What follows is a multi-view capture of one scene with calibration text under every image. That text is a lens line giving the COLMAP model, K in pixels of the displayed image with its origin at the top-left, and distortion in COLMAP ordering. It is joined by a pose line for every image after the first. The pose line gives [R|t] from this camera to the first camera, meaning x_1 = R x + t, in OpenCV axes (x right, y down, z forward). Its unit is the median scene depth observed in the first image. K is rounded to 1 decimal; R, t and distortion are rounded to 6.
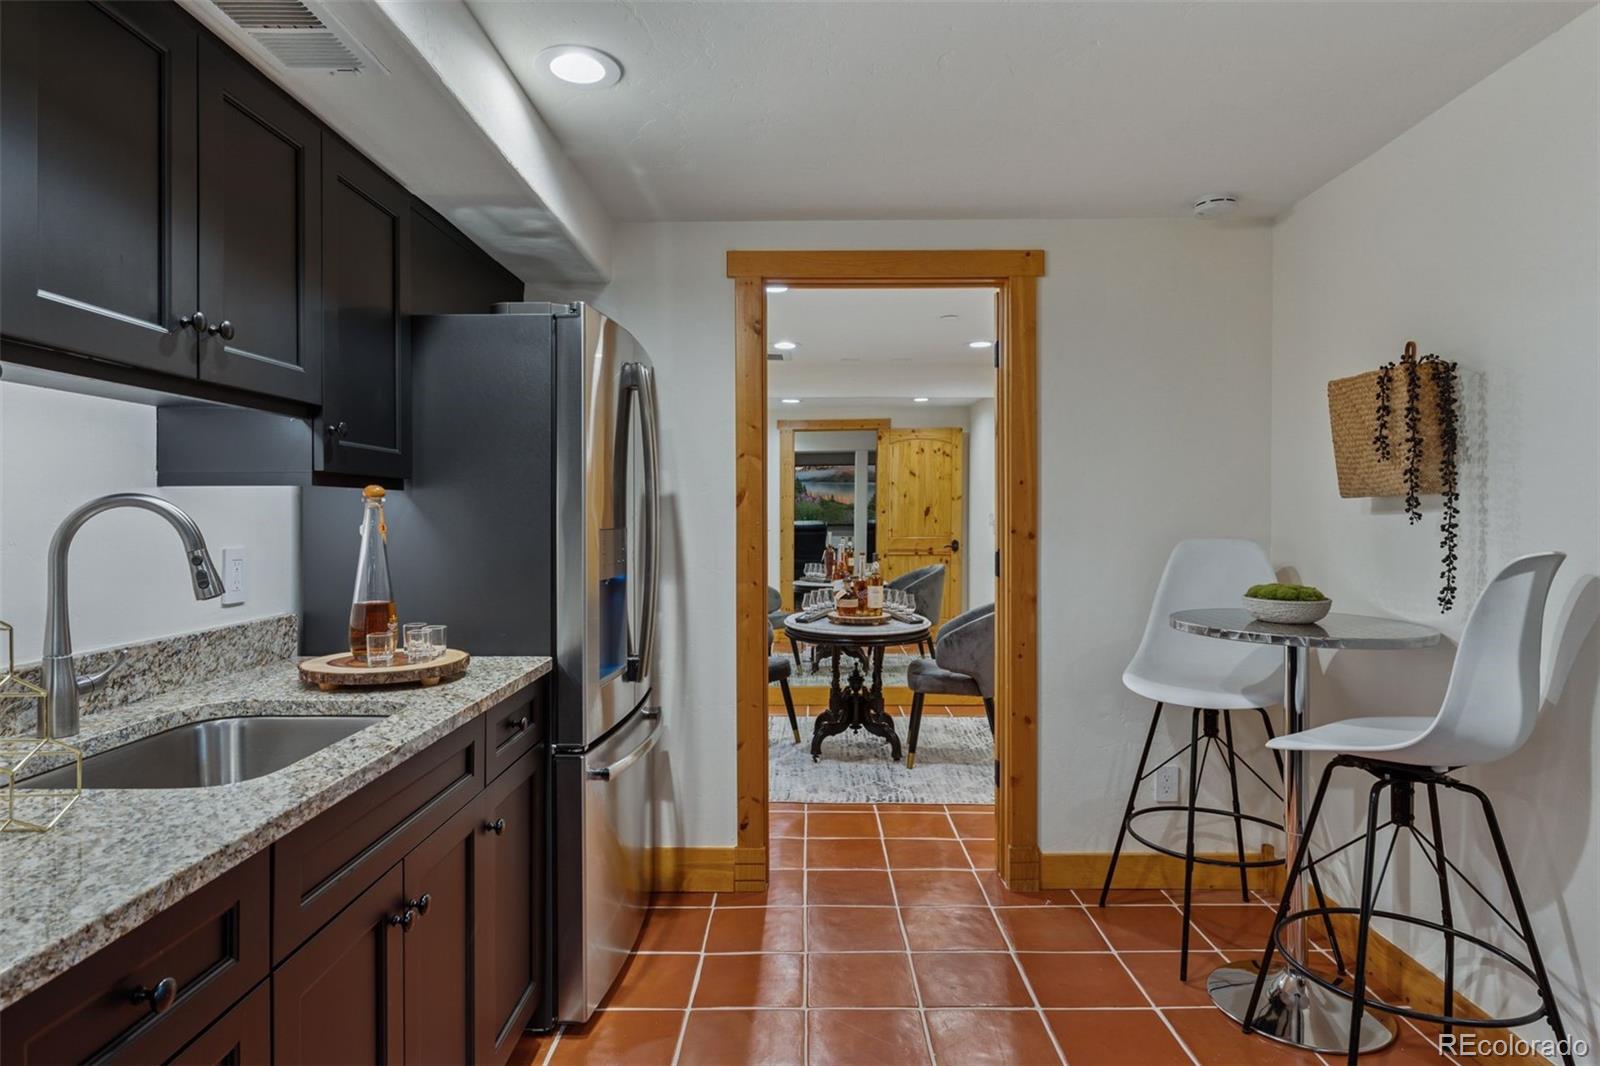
lens RADIAL K [[882.0, 0, 798.7], [0, 882.0, 512.8], [0, 0, 1]] dist [-0.000111, 0.001093]
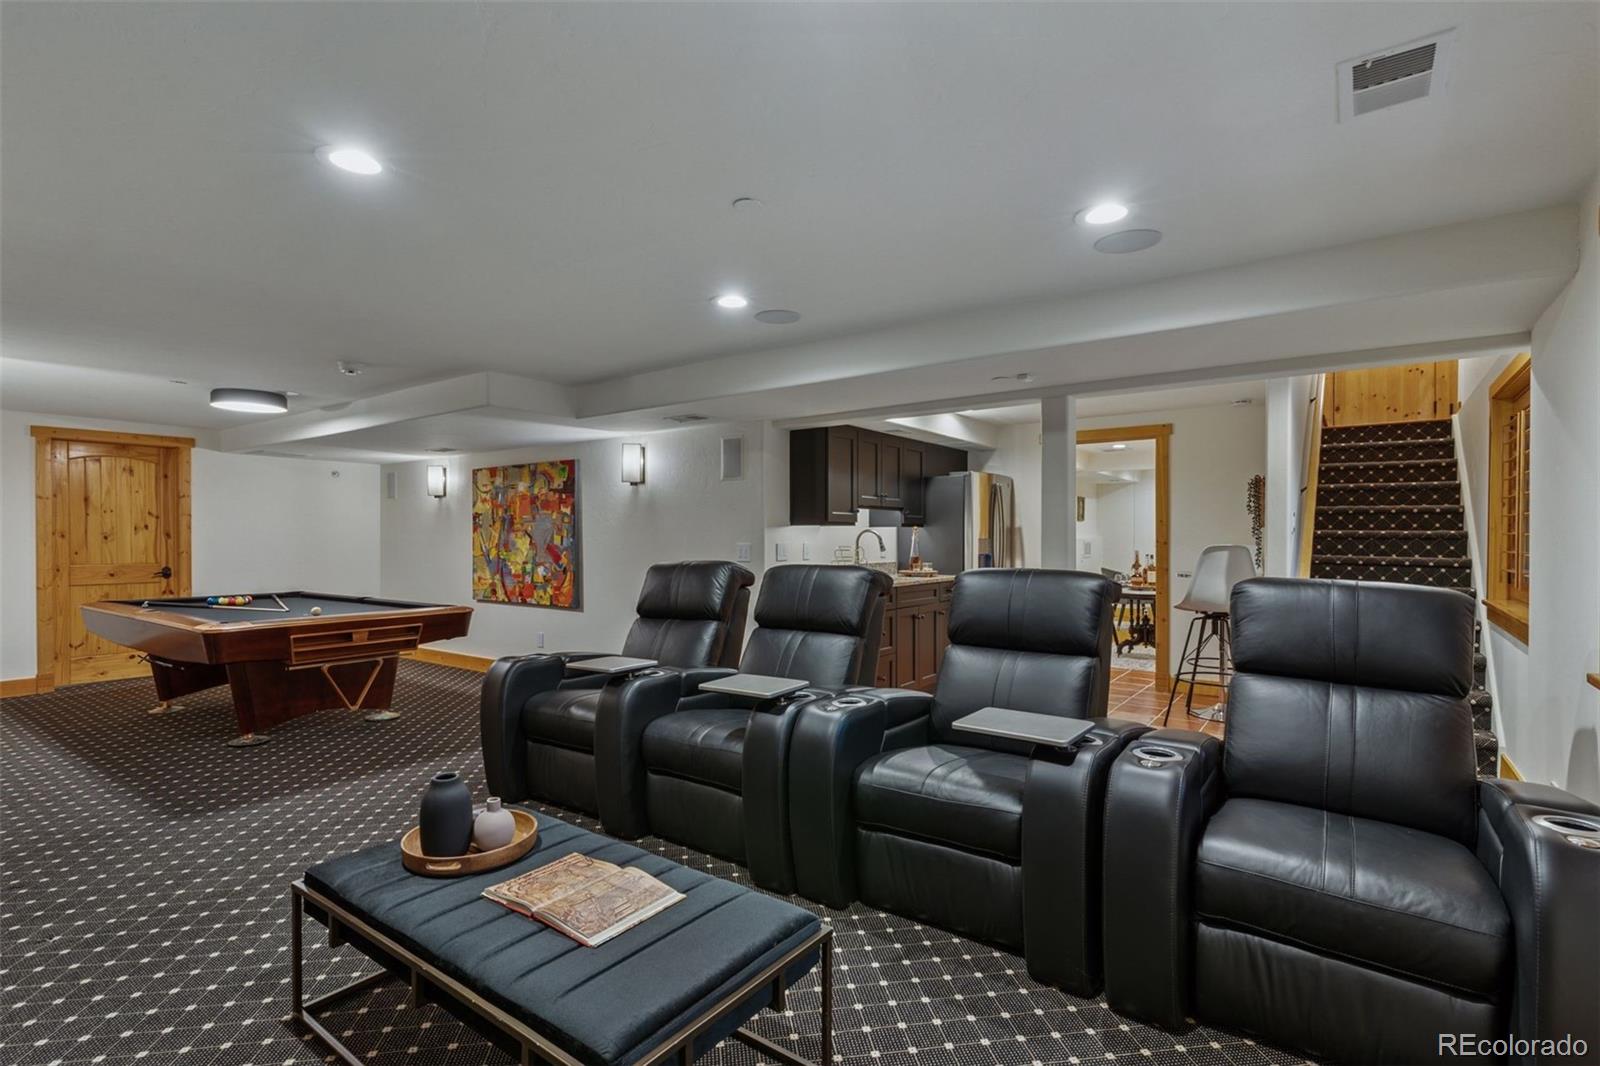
lens RADIAL K [[775.9, 0, 757.8], [0, 775.9, 530.9], [0, 0, 1]] dist [0.001346, 0.000482]
pose [[0.793225, -0.005892, -0.608900, 0.761222], [0.001983, 0.999973, -0.007093, 0.007886], [0.608925, 0.004418, 0.793215, -1.546945]]
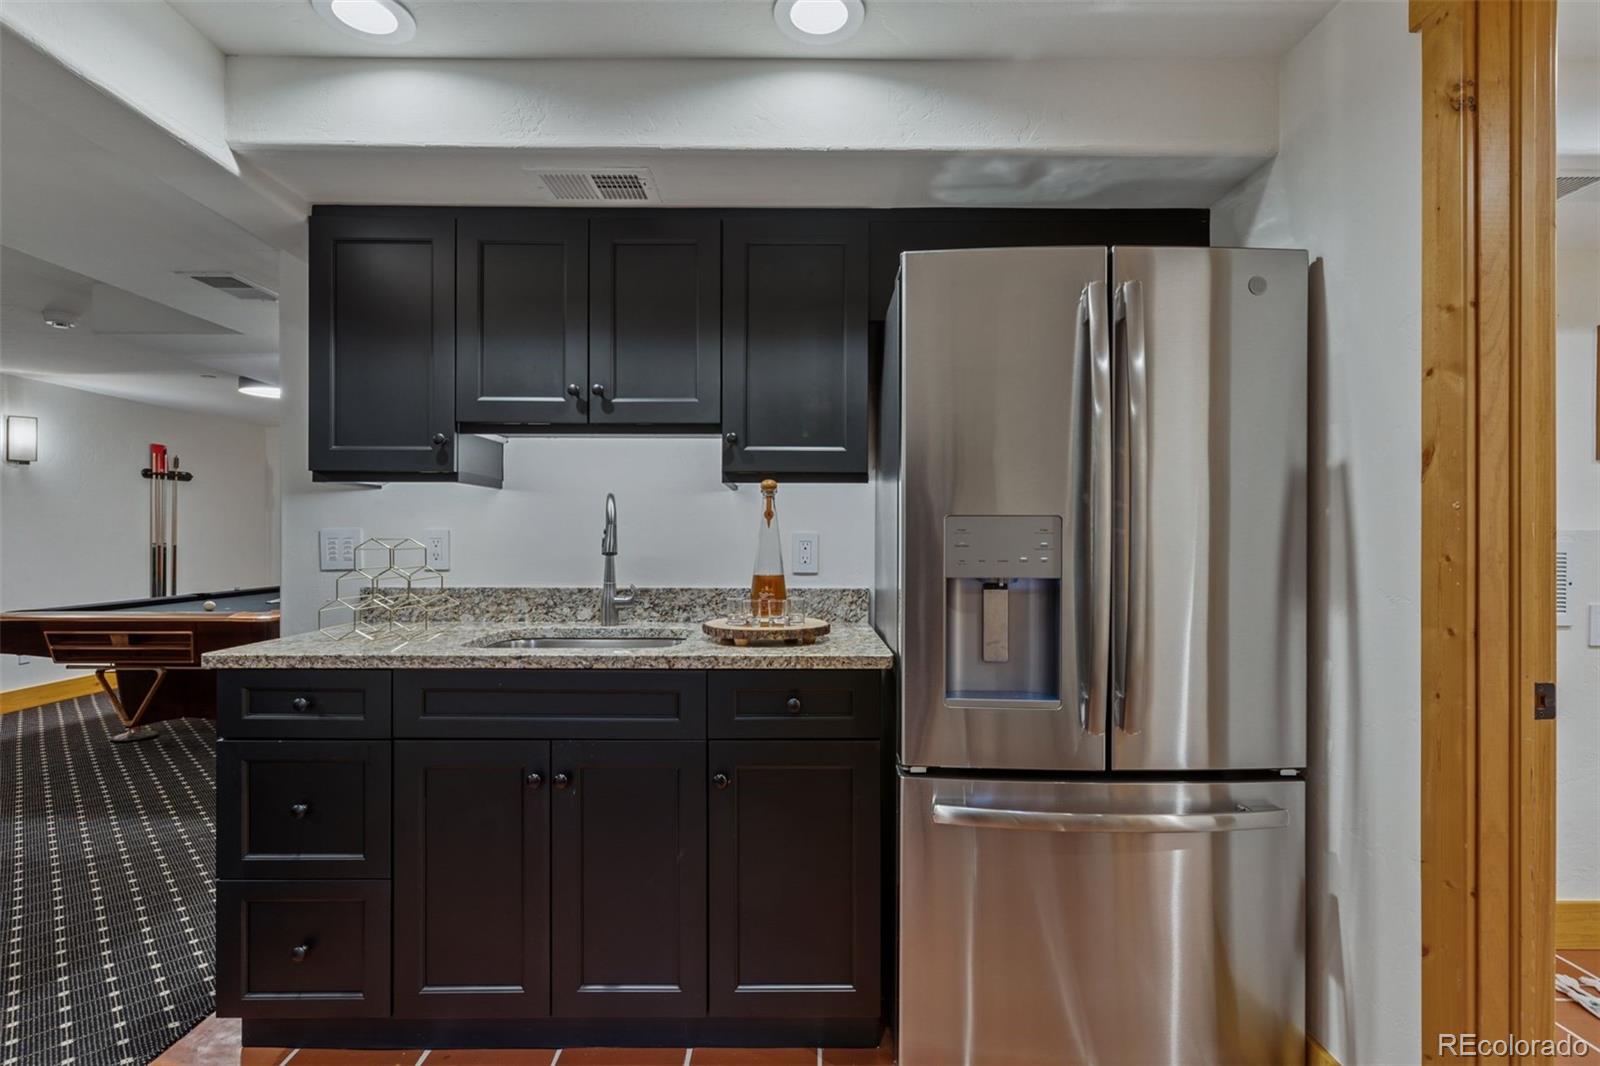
lens RADIAL K [[775.9, 0, 799.5], [0, 775.9, 533.7], [0, 0, 1]] dist [0.001346, 0.000482]
pose [[0.021086, -0.001107, -0.999777, 0.431096], [-0.002725, 0.999996, -0.001165, 0.032878], [0.999774, 0.002749, 0.021083, 0.735748]]
